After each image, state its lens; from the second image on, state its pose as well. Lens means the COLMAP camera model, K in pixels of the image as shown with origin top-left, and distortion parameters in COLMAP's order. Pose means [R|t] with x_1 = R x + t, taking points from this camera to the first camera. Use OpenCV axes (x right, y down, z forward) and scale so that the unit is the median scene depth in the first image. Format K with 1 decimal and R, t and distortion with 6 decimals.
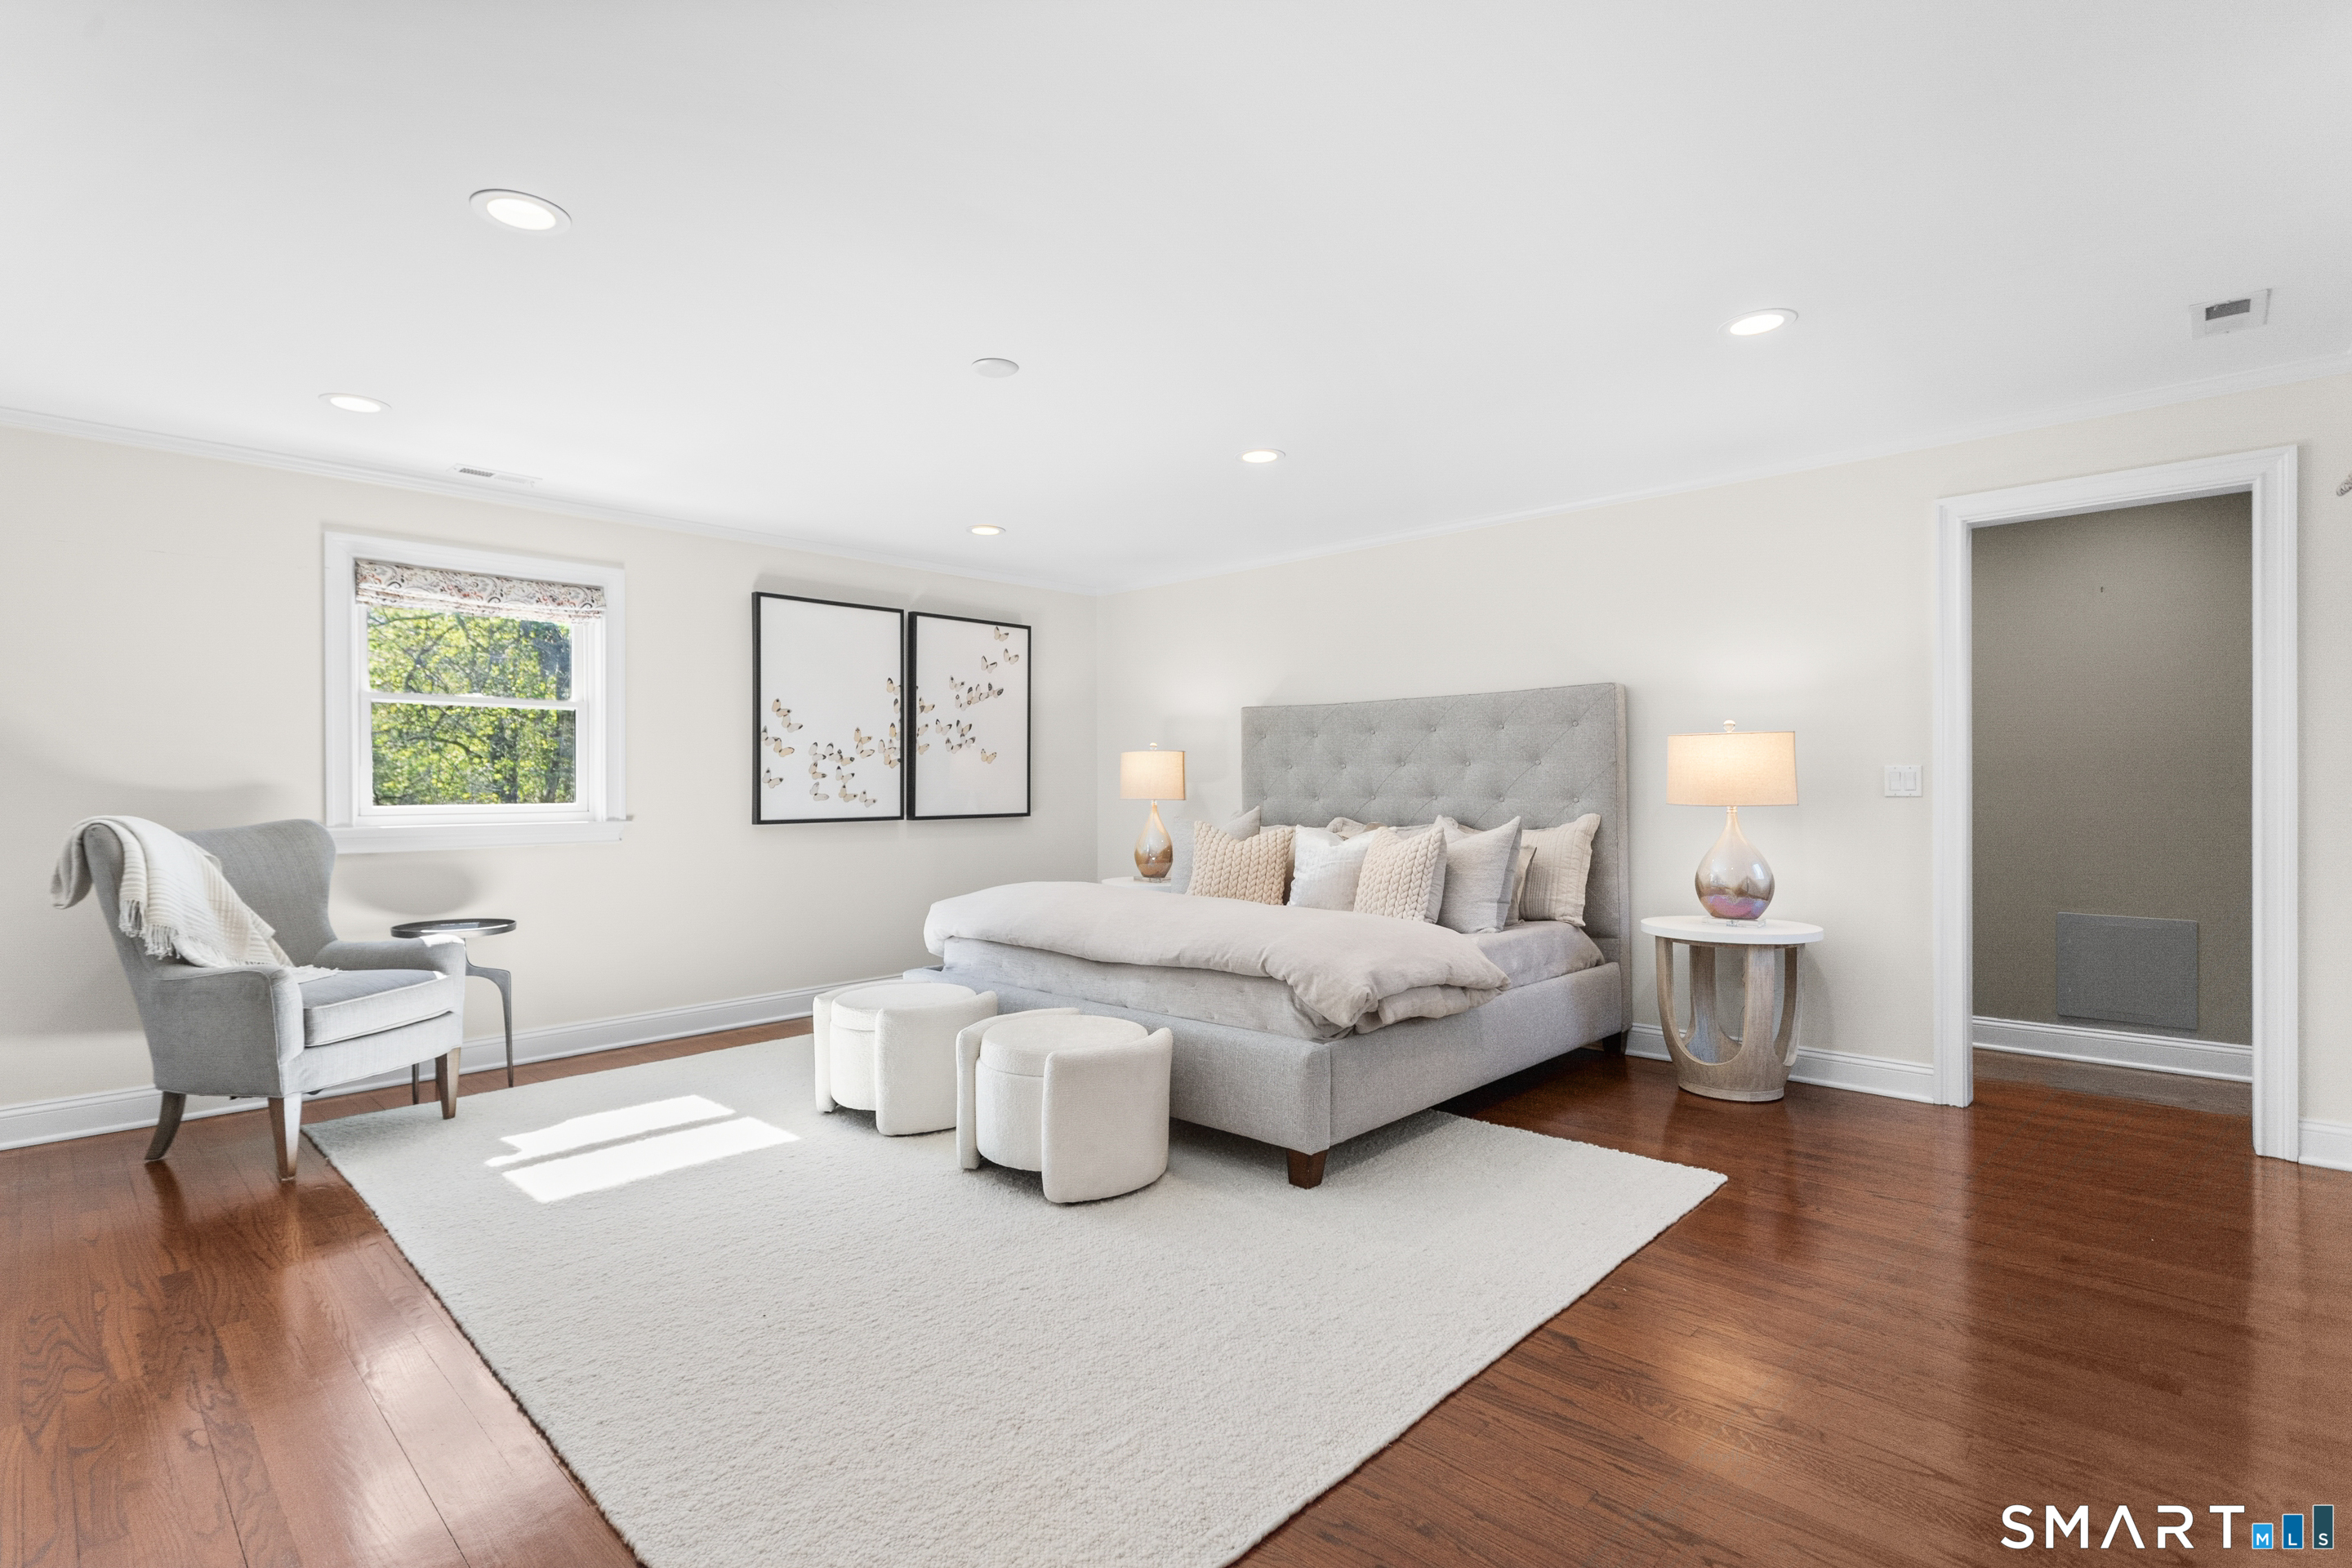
lens RADIAL K [[1114.0, 0, 1179.4], [0, 1114.0, 796.7], [0, 0, 1]] dist [0.002488, 0.001989]
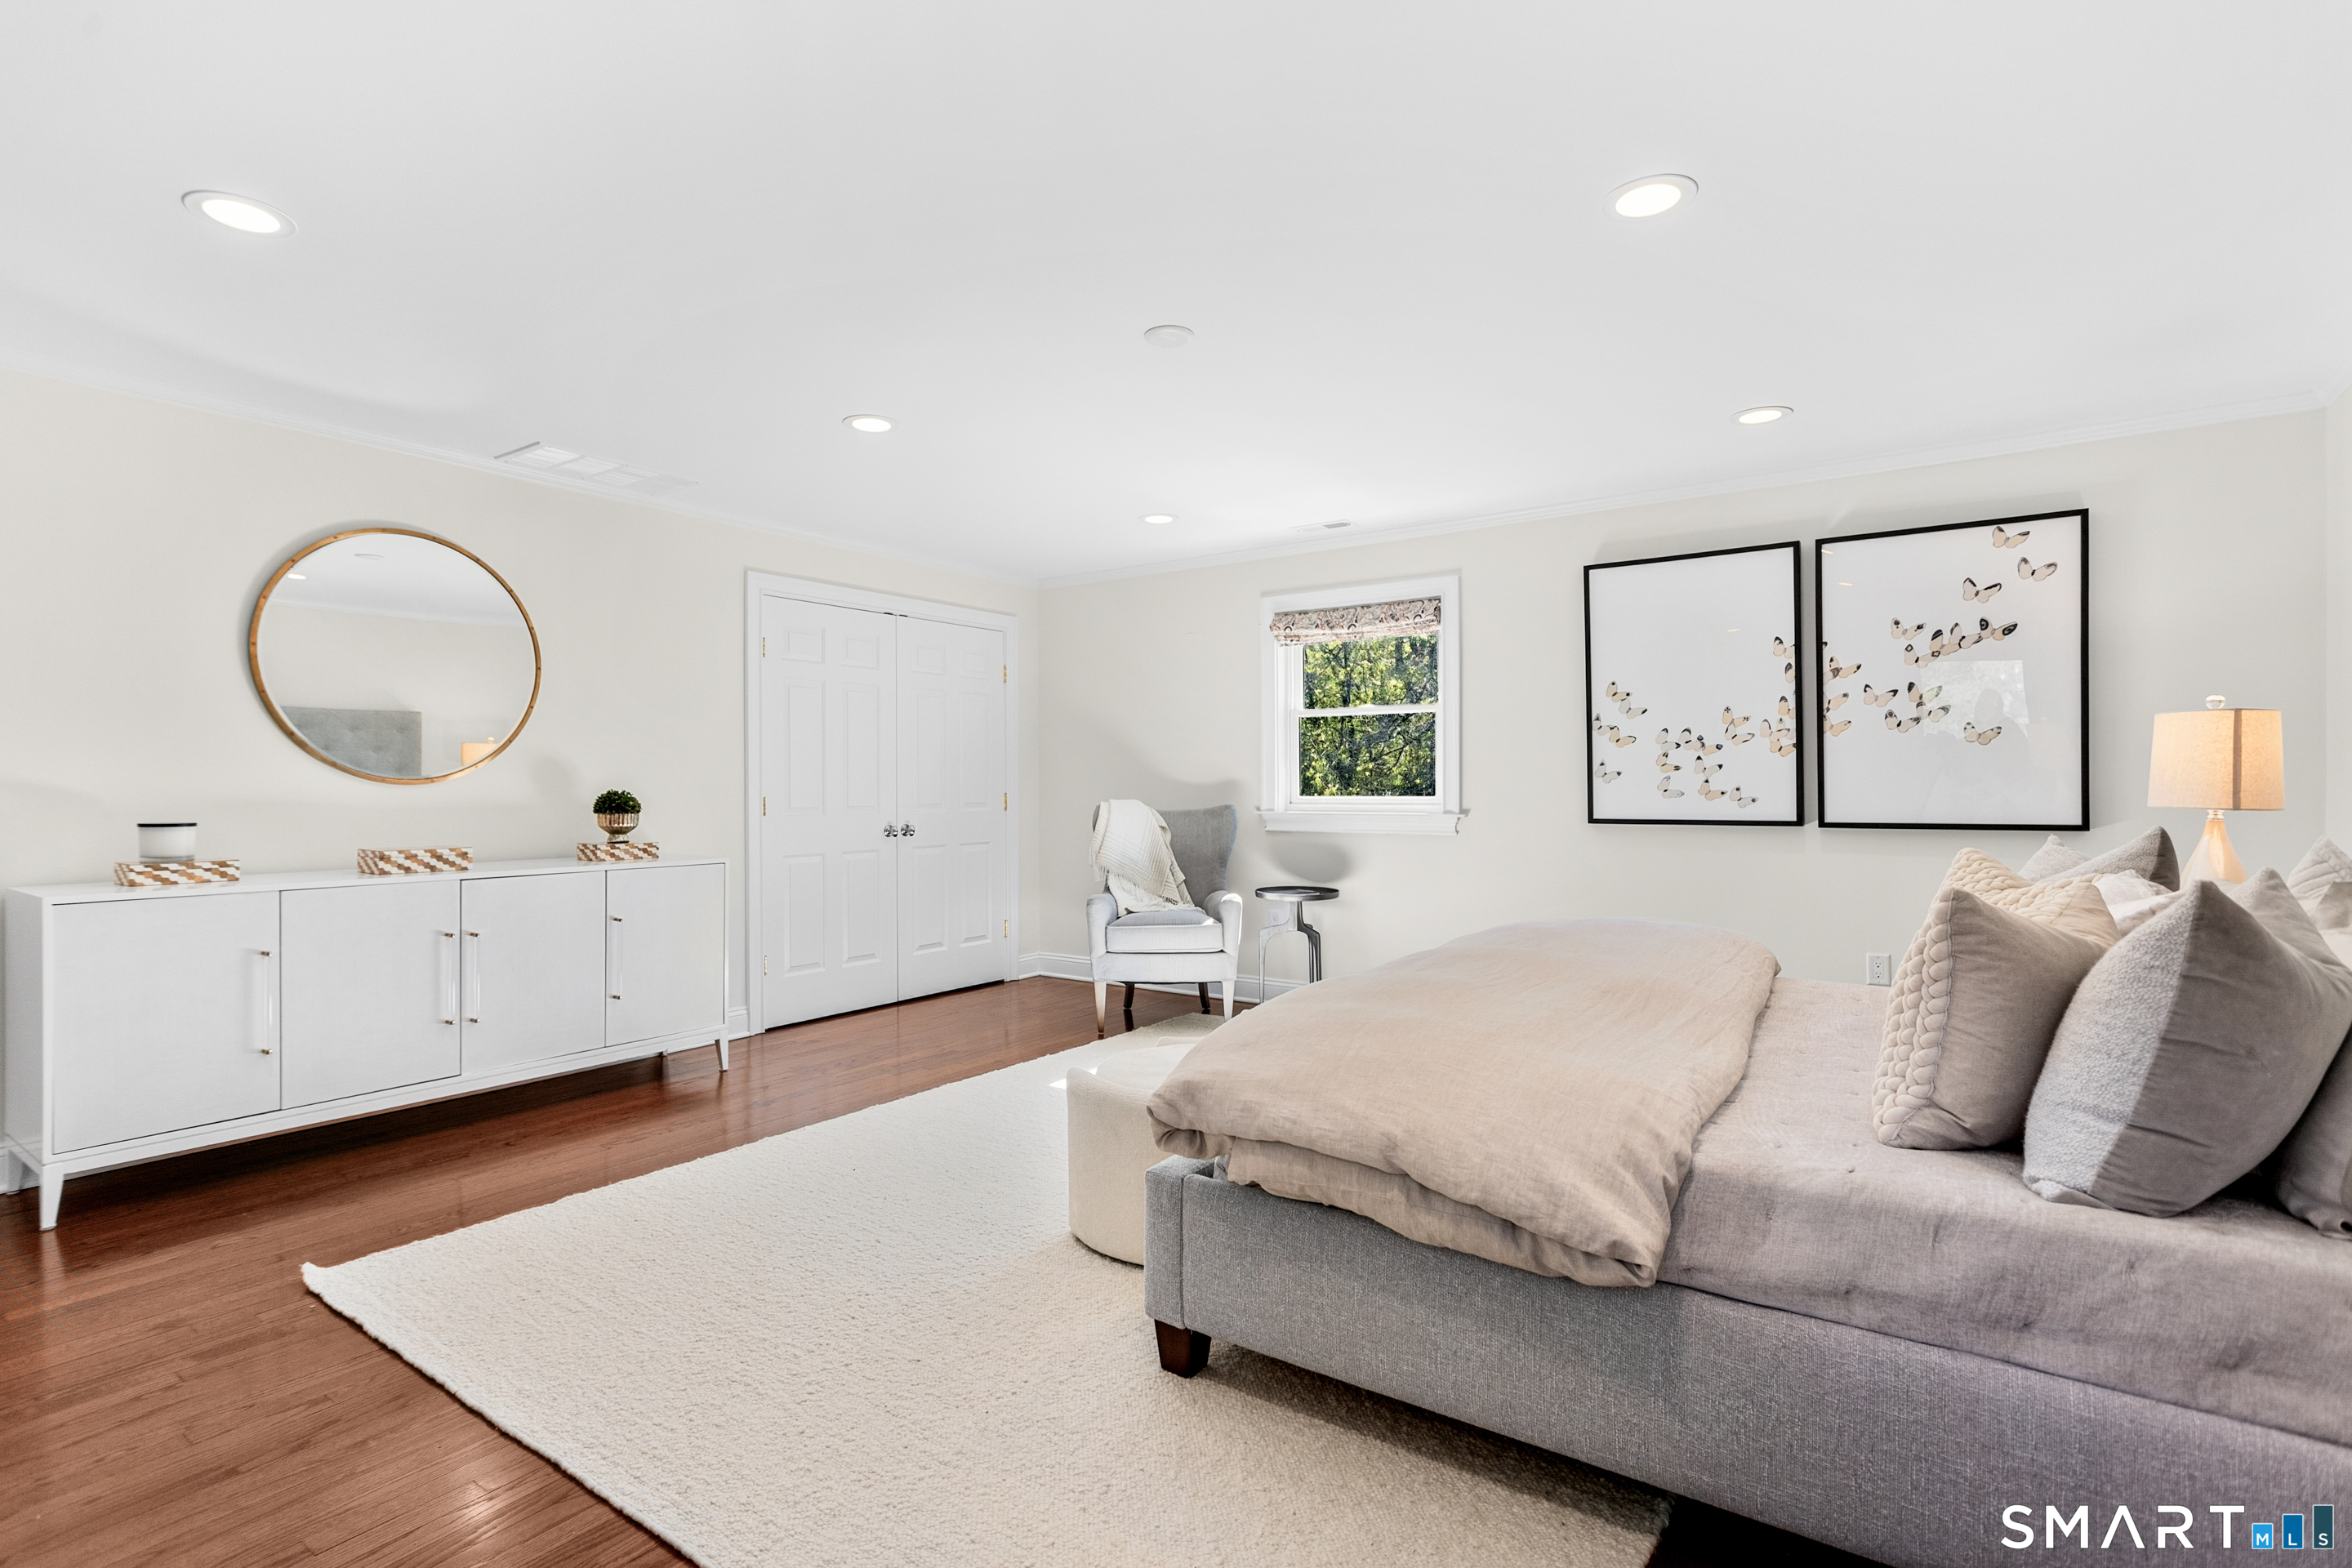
lens RADIAL K [[1114.0, 0, 1157.8], [0, 1114.0, 786.2], [0, 0, 1]] dist [0.002488, 0.001989]
pose [[0.144225, 0.007469, -0.989517, 0.447725], [-0.006111, 0.999959, 0.006658, -0.008465], [0.989526, 0.005086, 0.144265, 0.501455]]
